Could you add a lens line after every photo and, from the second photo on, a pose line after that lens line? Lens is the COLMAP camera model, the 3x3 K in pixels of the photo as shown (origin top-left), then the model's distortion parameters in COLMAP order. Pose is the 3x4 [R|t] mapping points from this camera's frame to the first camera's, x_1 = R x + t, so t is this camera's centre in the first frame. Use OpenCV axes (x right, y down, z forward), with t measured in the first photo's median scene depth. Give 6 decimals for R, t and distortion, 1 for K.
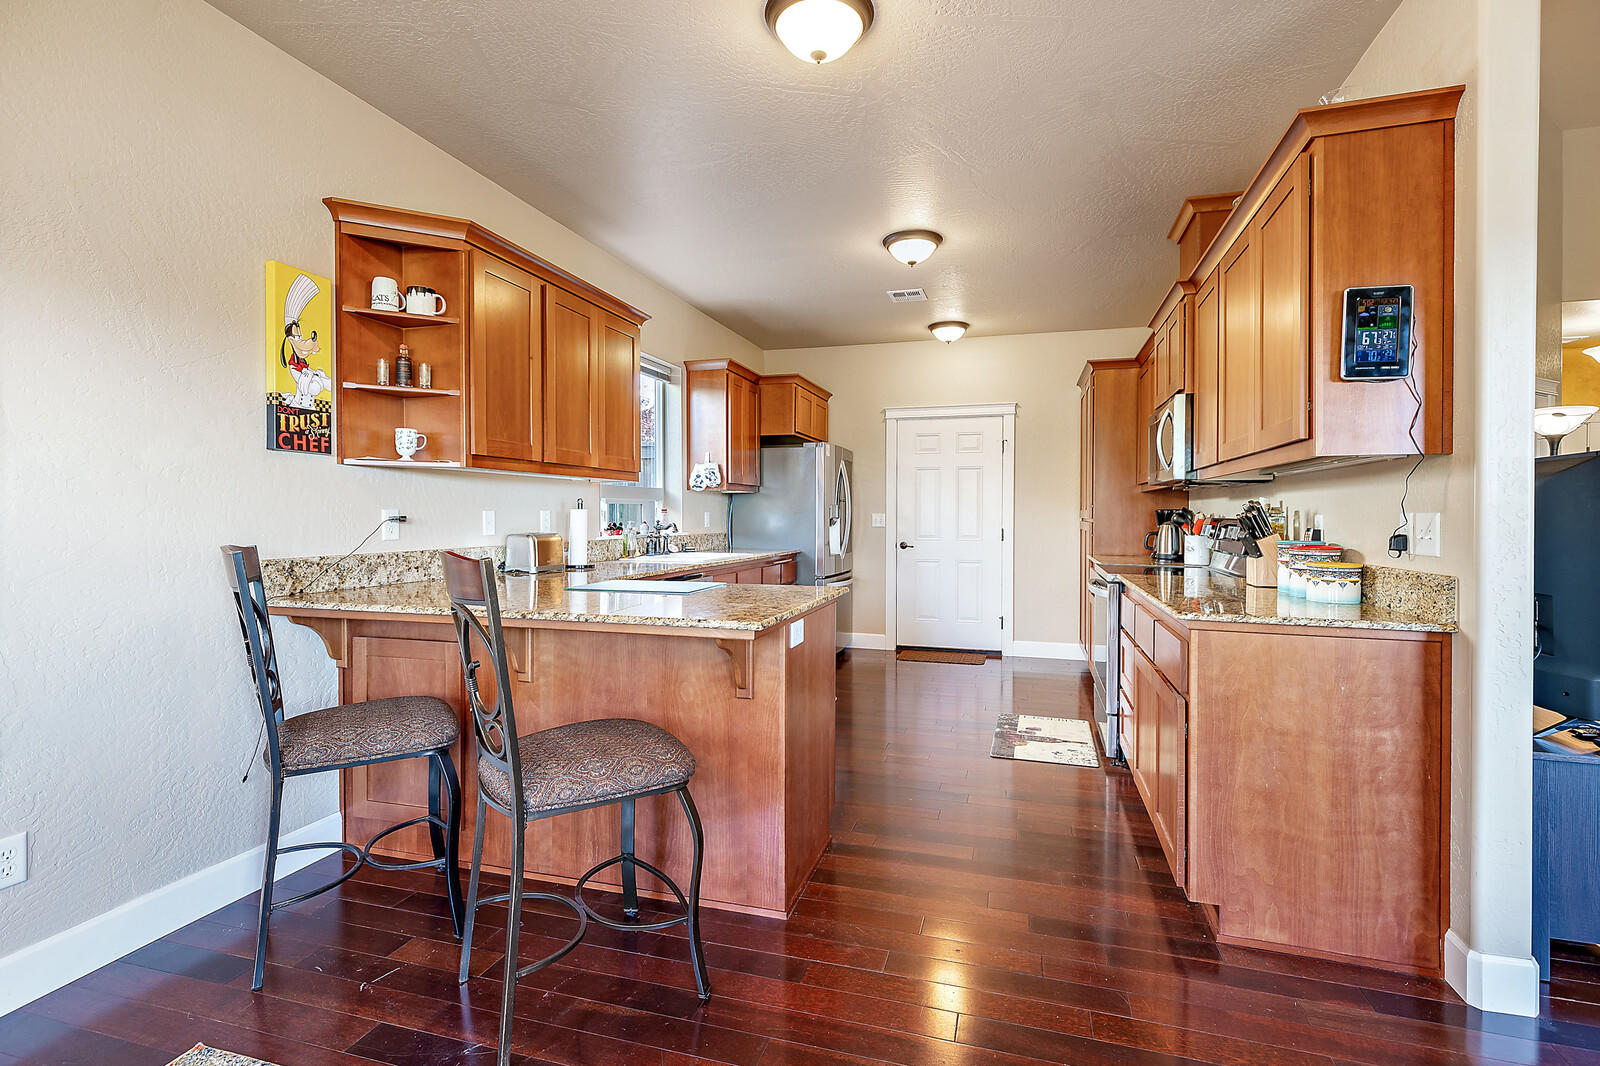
lens RADIAL K [[740.8, 0, 803.2], [0, 740.8, 527.7], [0, 0, 1]] dist [0.001915, 0.000160]
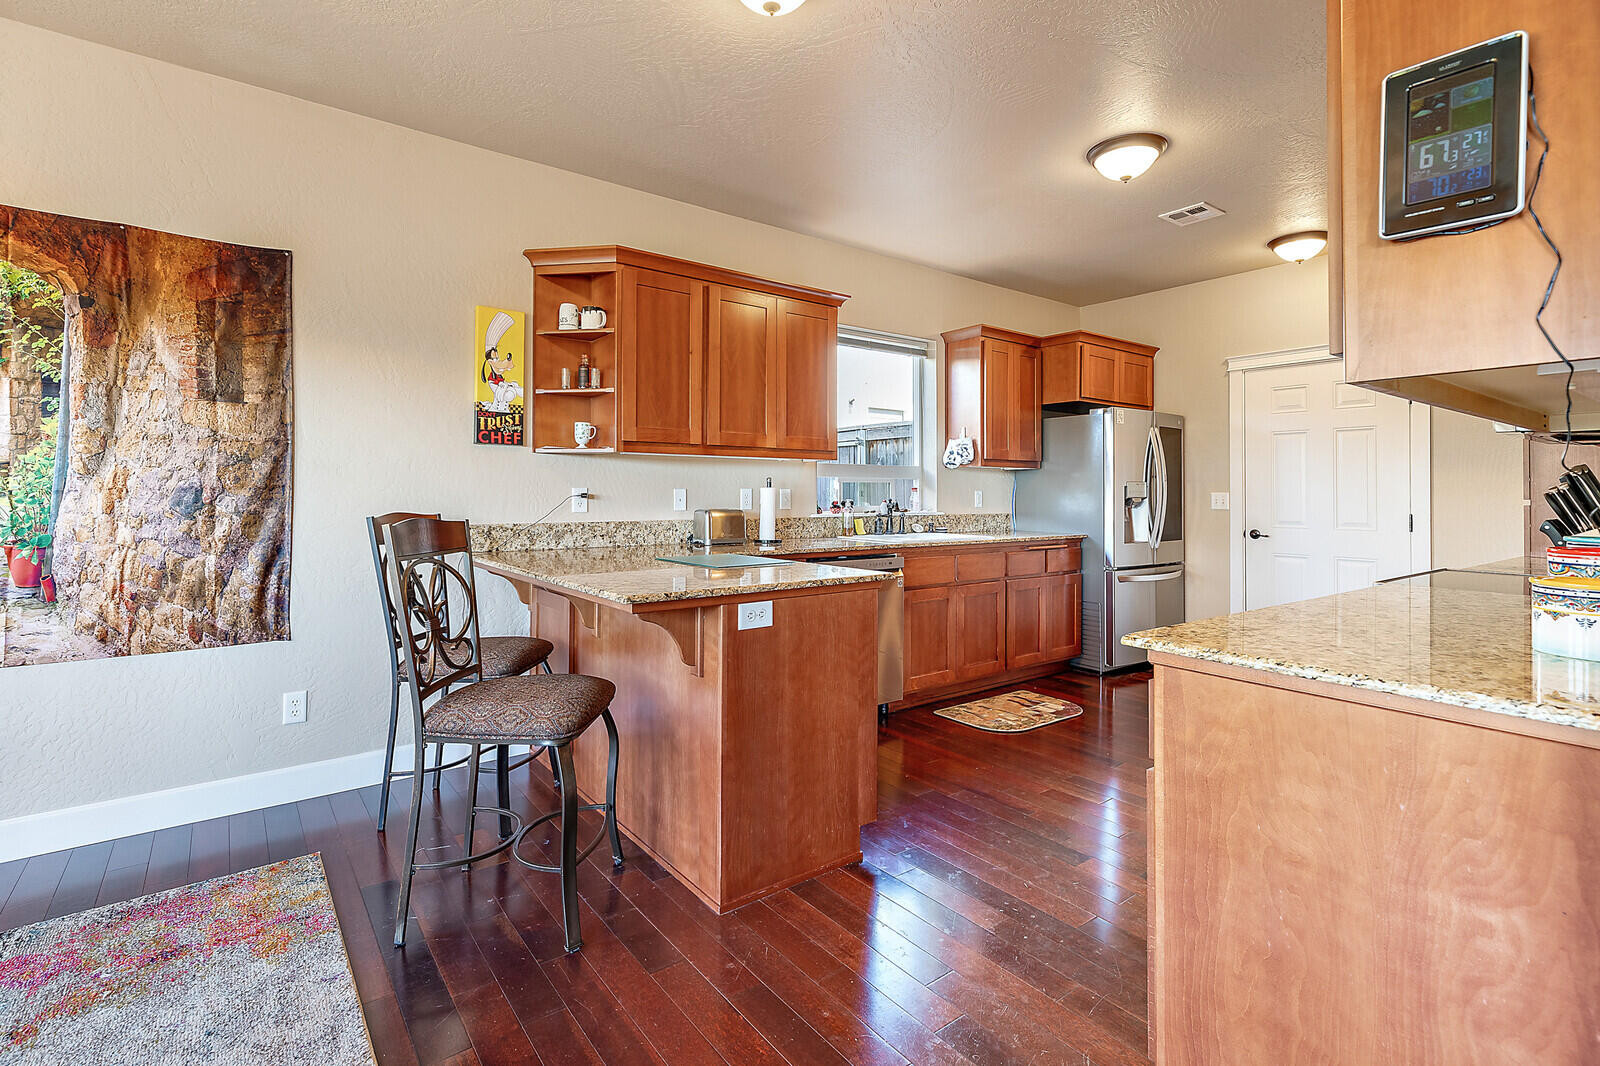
lens RADIAL K [[752.7, 0, 793.7], [0, 752.7, 489.3], [0, 0, 1]] dist [0.001984, -0.000276]
pose [[0.804532, -0.003888, -0.593897, 0.490962], [-0.011831, 0.999675, -0.022572, 0.002074], [0.593792, 0.025186, 0.804224, 0.203687]]
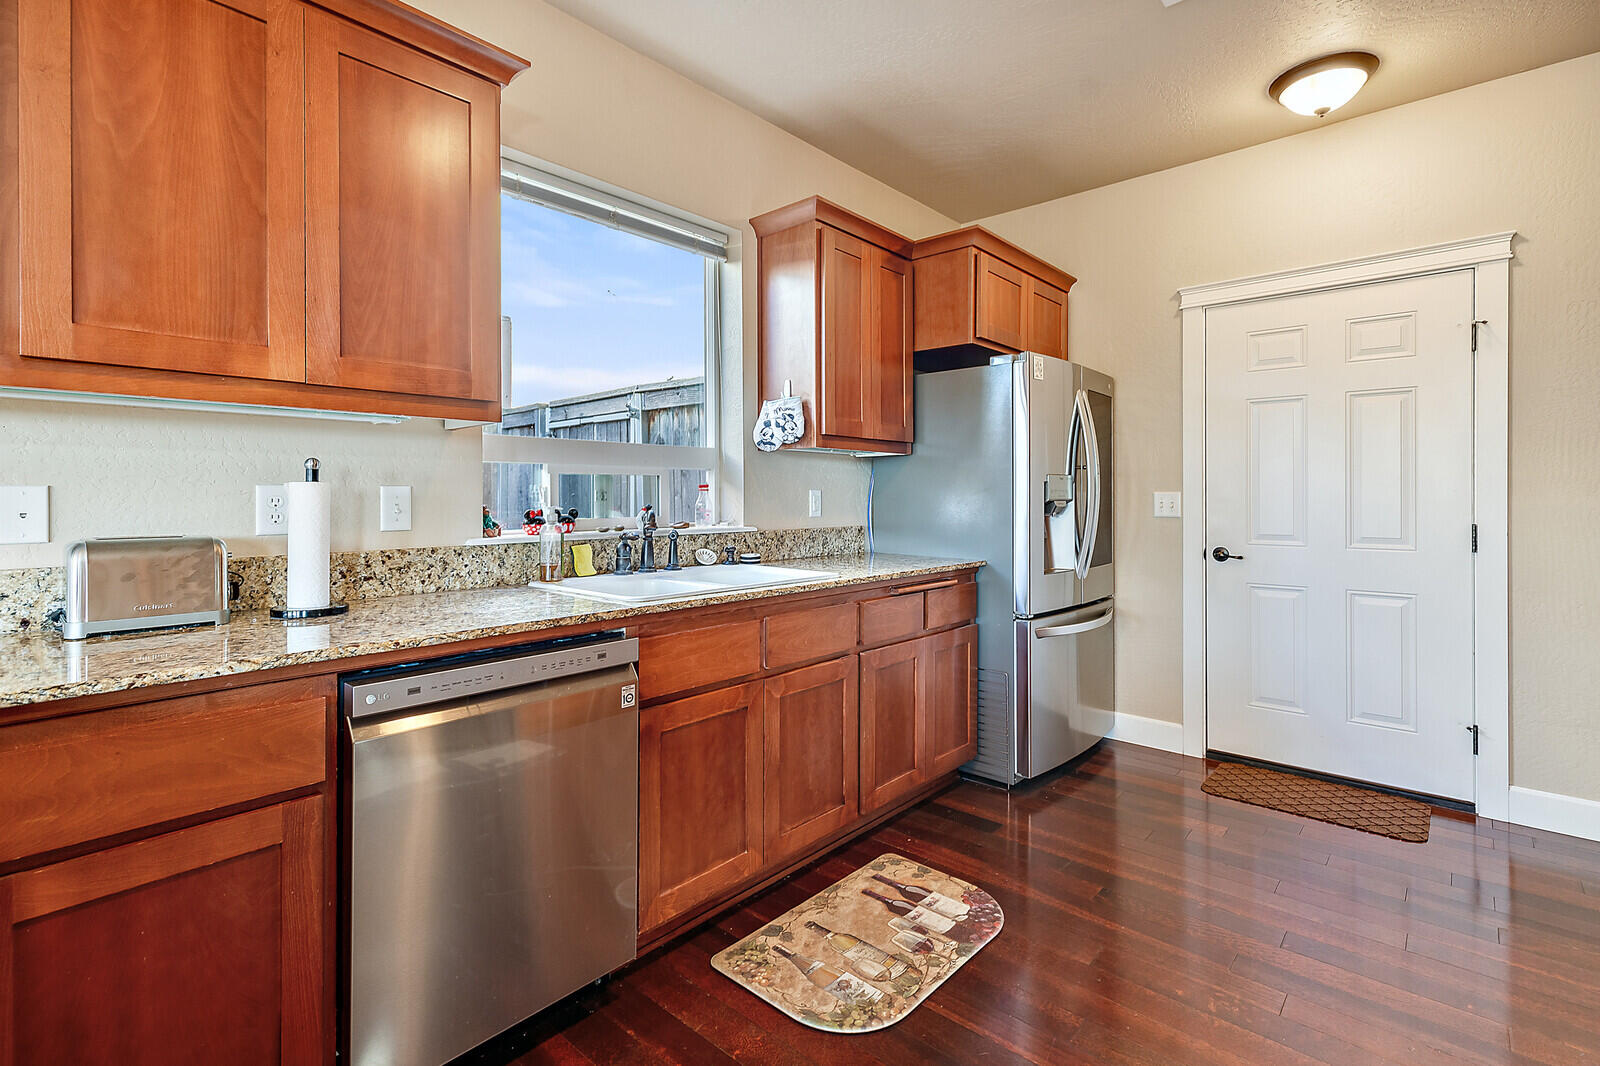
lens RADIAL K [[746.0, 0, 805.3], [0, 746.0, 497.7], [0, 0, 1]] dist [0.002707, 0.000311]
pose [[0.908745, -0.001567, -0.417350, 0.206281], [-0.004761, 0.999889, -0.014122, -0.014216], [0.417325, 0.014820, 0.908636, 0.952508]]
